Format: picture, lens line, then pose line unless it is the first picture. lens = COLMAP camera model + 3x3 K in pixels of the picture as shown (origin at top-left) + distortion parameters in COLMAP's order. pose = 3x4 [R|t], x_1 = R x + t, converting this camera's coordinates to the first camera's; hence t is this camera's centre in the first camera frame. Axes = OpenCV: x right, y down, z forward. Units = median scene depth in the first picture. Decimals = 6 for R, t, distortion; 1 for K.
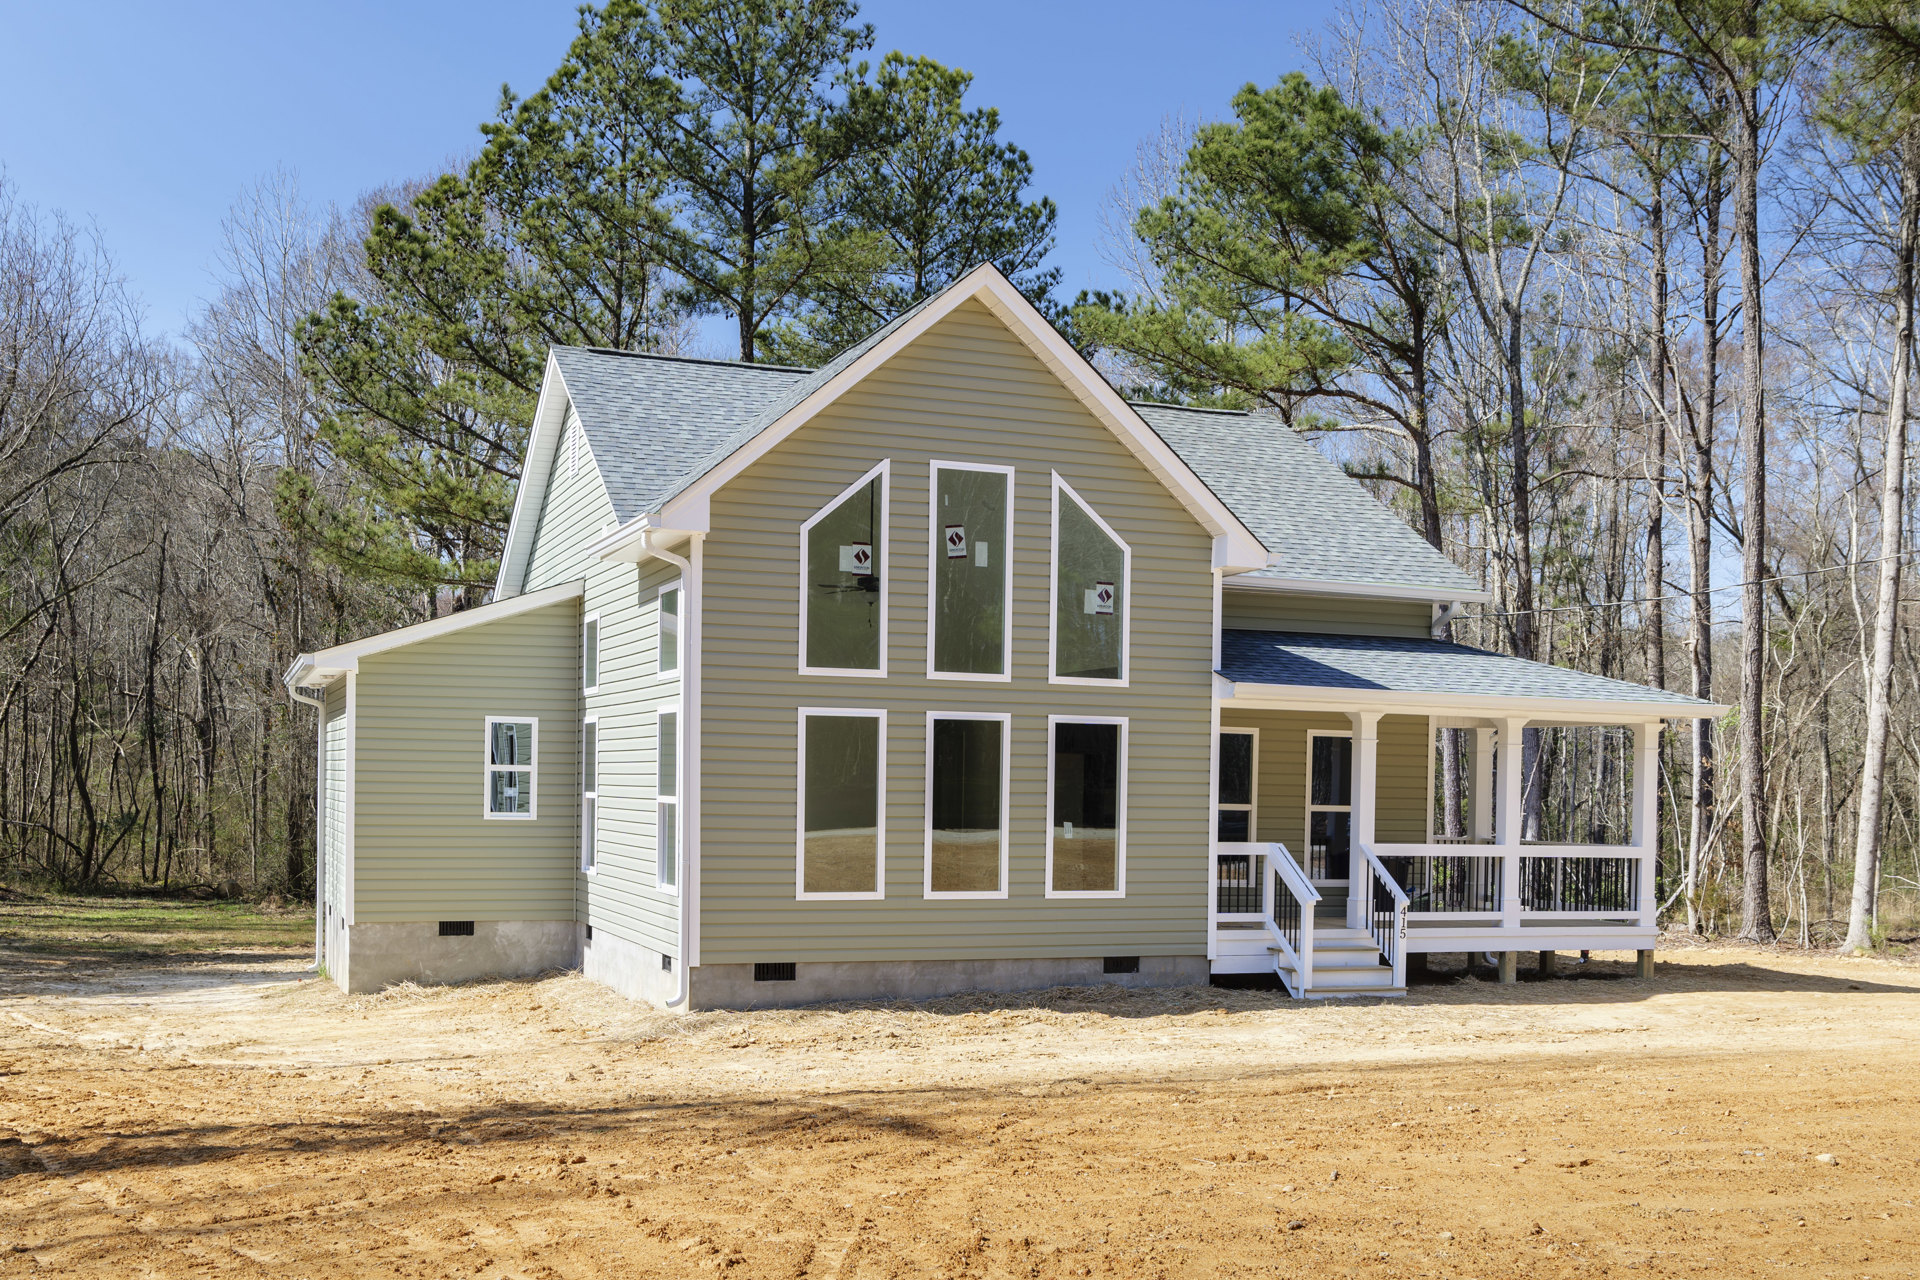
lens RADIAL K [[1781.3, 0, 960.0], [0, 1781.3, 640.0], [0, 0, 1]] dist [-0.014144, -0.008897]
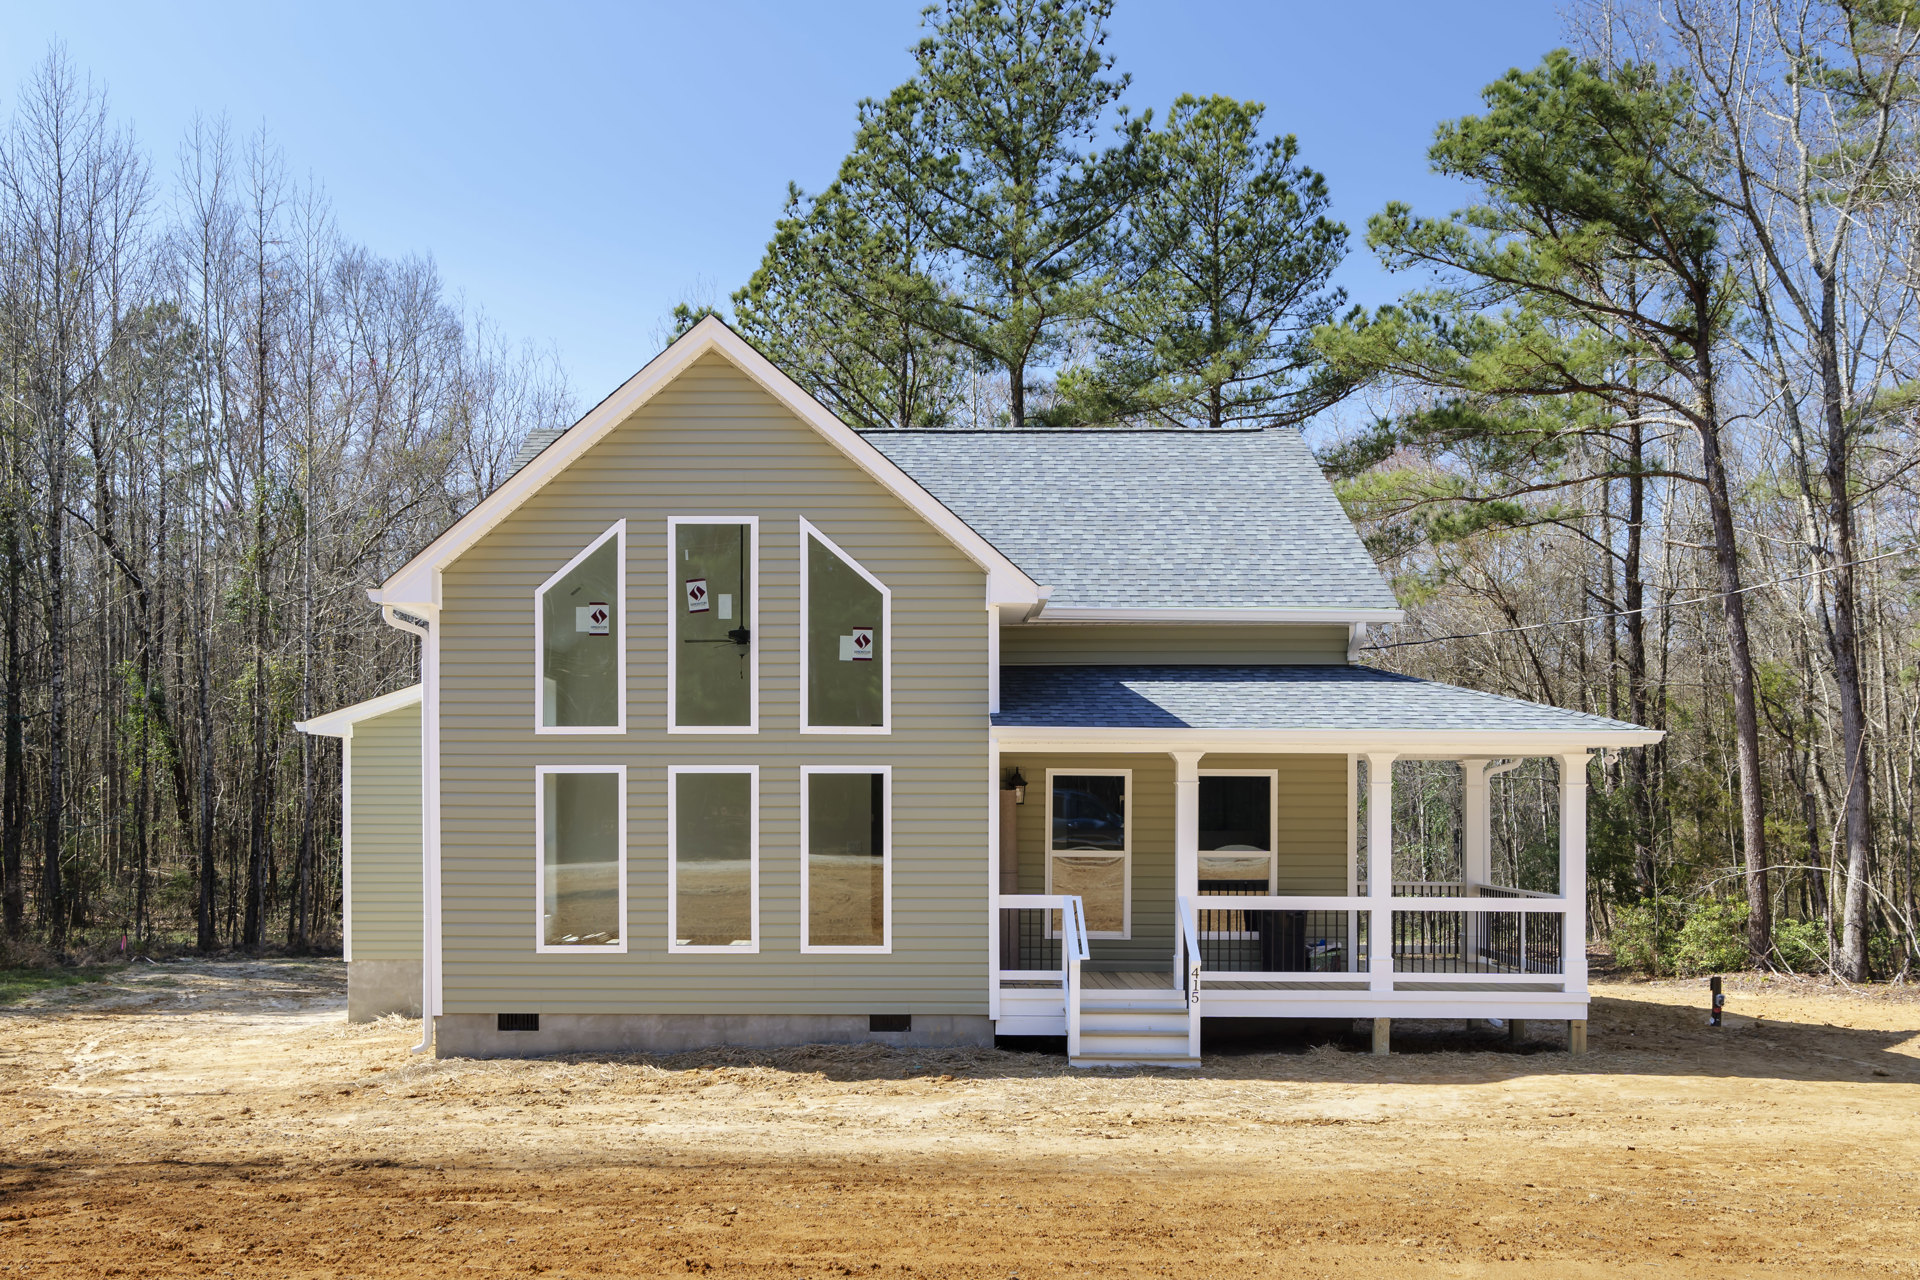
lens RADIAL K [[1681.4, 0, 959.6], [0, 1681.4, 649.1], [0, 0, 1]] dist [-0.003082, -0.003065]
pose [[0.936559, -0.047305, -0.347302, 0.442251], [0.042691, 0.998869, -0.020930, 0.000971], [0.347900, 0.004775, 0.937520, 0.156272]]
